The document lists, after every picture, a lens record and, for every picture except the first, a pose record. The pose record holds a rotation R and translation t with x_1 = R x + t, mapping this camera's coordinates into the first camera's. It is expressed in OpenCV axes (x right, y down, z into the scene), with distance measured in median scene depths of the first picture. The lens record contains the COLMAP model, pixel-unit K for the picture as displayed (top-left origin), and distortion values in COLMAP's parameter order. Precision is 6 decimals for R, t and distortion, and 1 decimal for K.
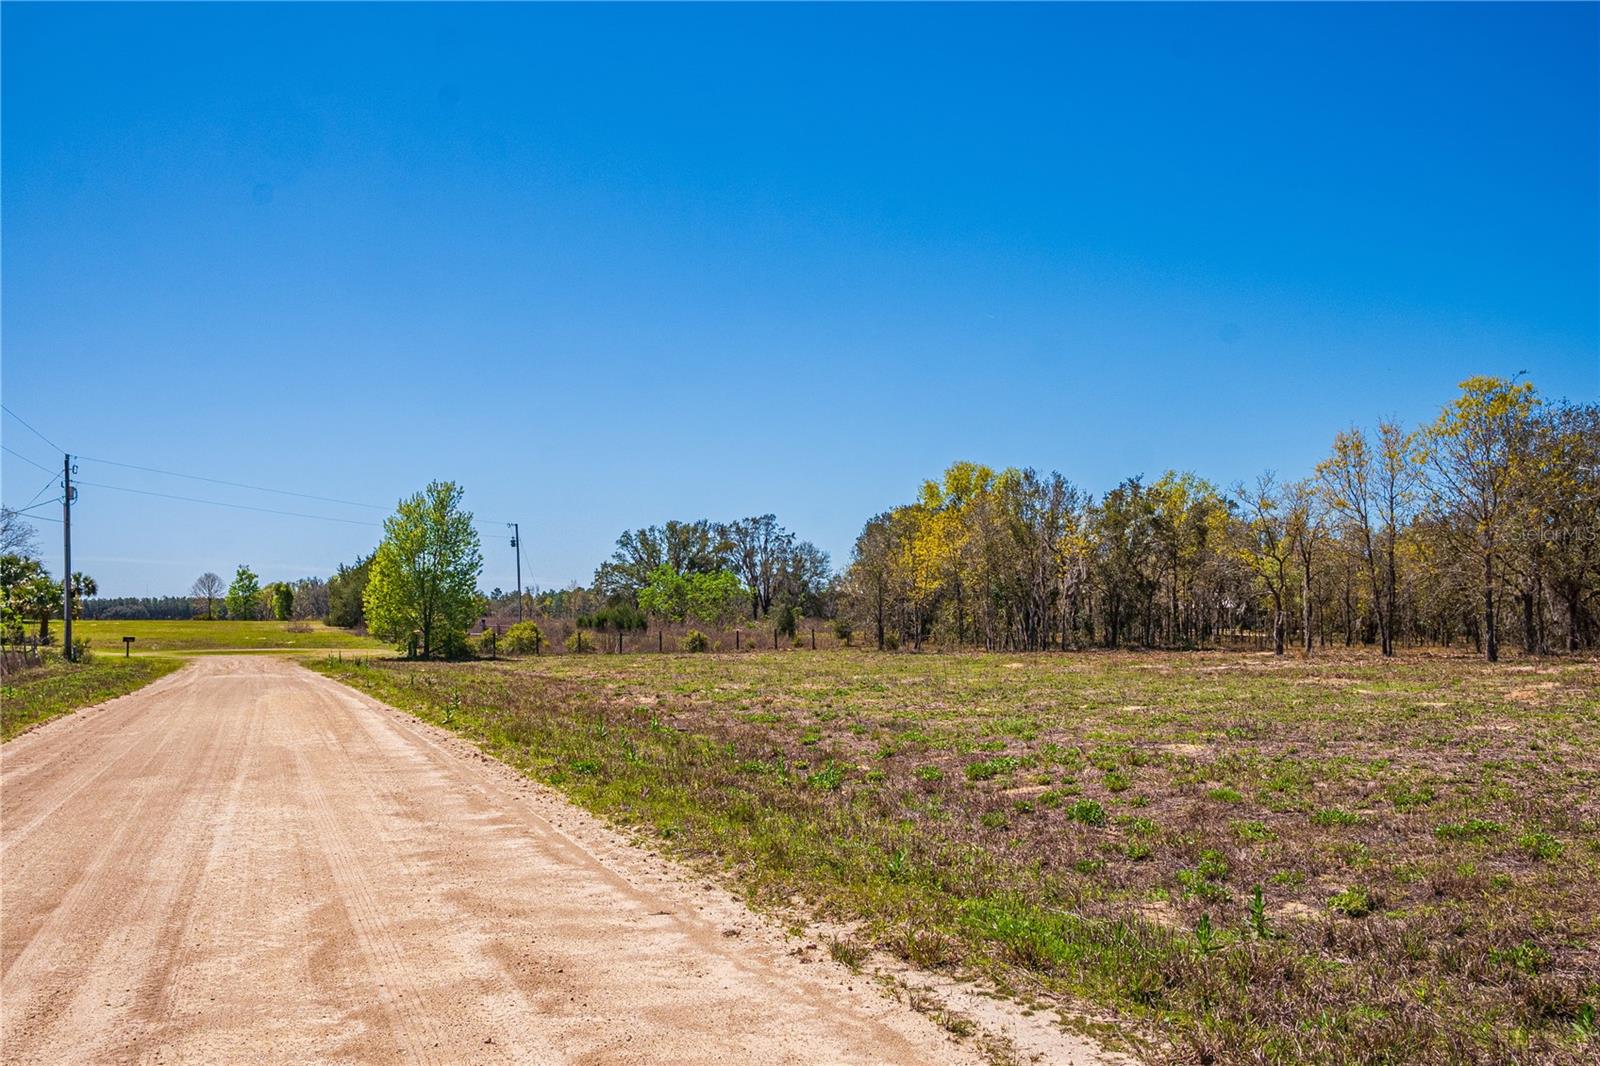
lens RADIAL K [[1386.7, 0, 801.5], [0, 1386.7, 535.1], [0, 0, 1]] dist [-0.025353, 0.015293]
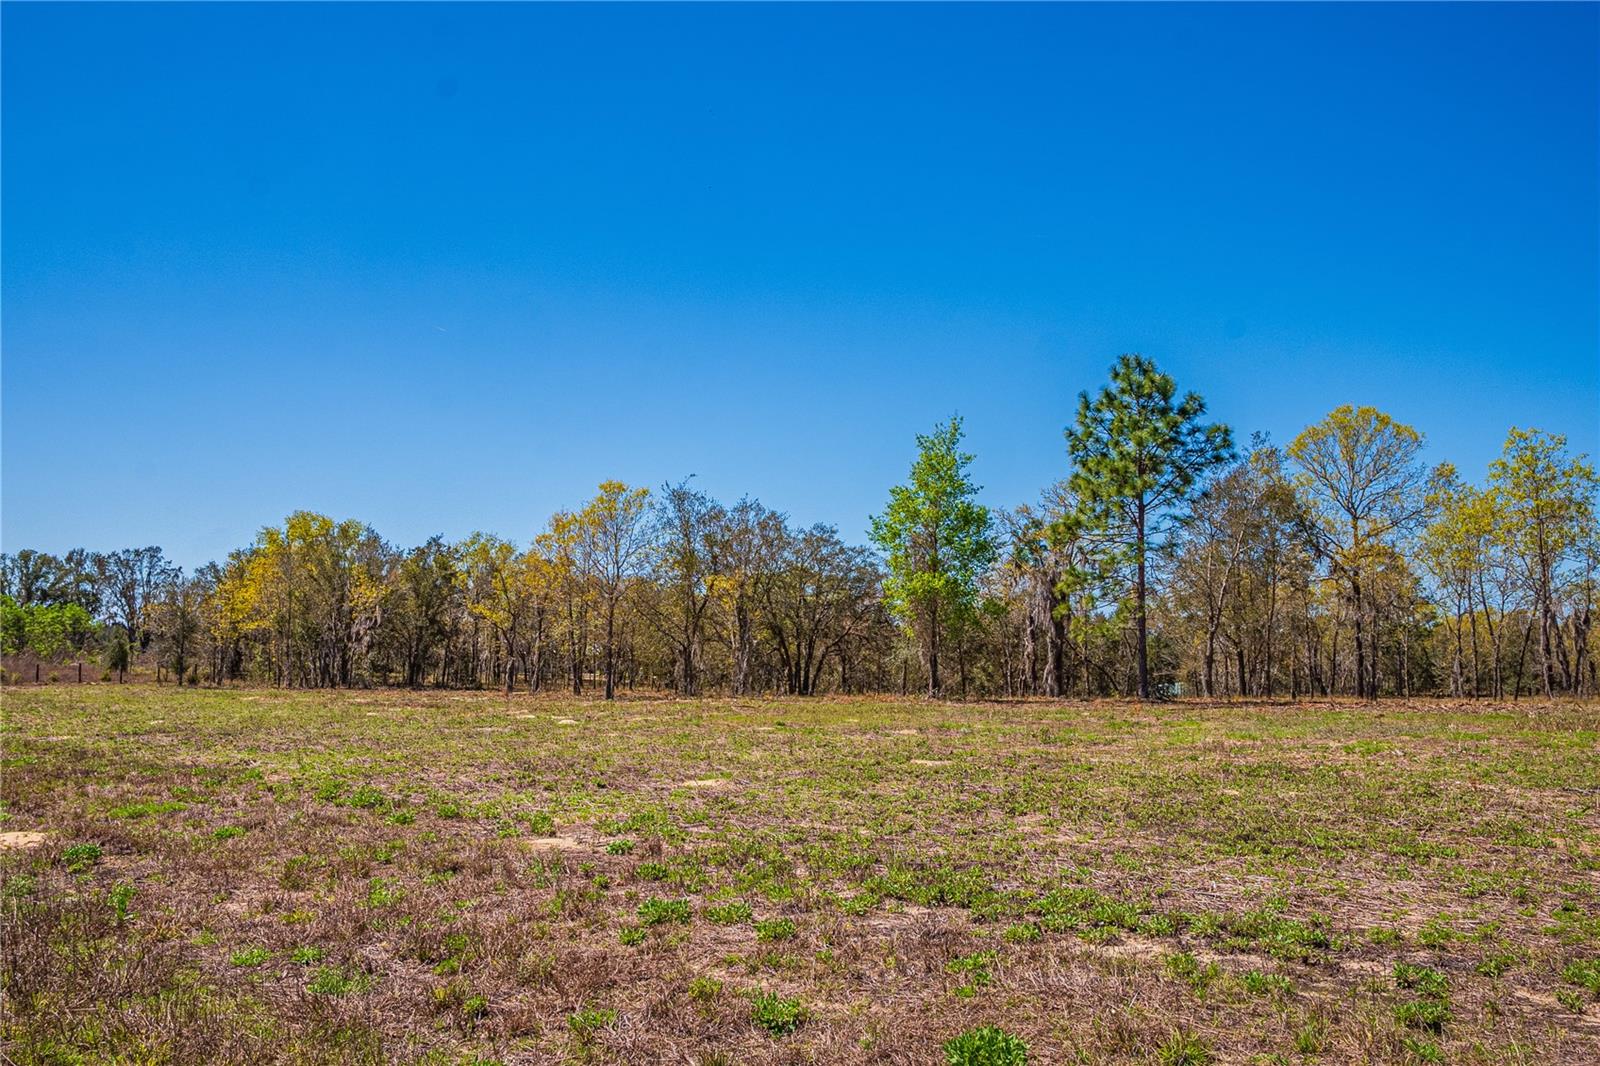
lens RADIAL K [[1386.7, 0, 801.5], [0, 1386.7, 535.1], [0, 0, 1]] dist [-0.025353, 0.015293]
pose [[0.929571, 0.054582, 0.364581, 0.071111], [-0.043381, 0.998303, -0.038849, -0.007996], [-0.366082, 0.020296, 0.930361, -0.113848]]
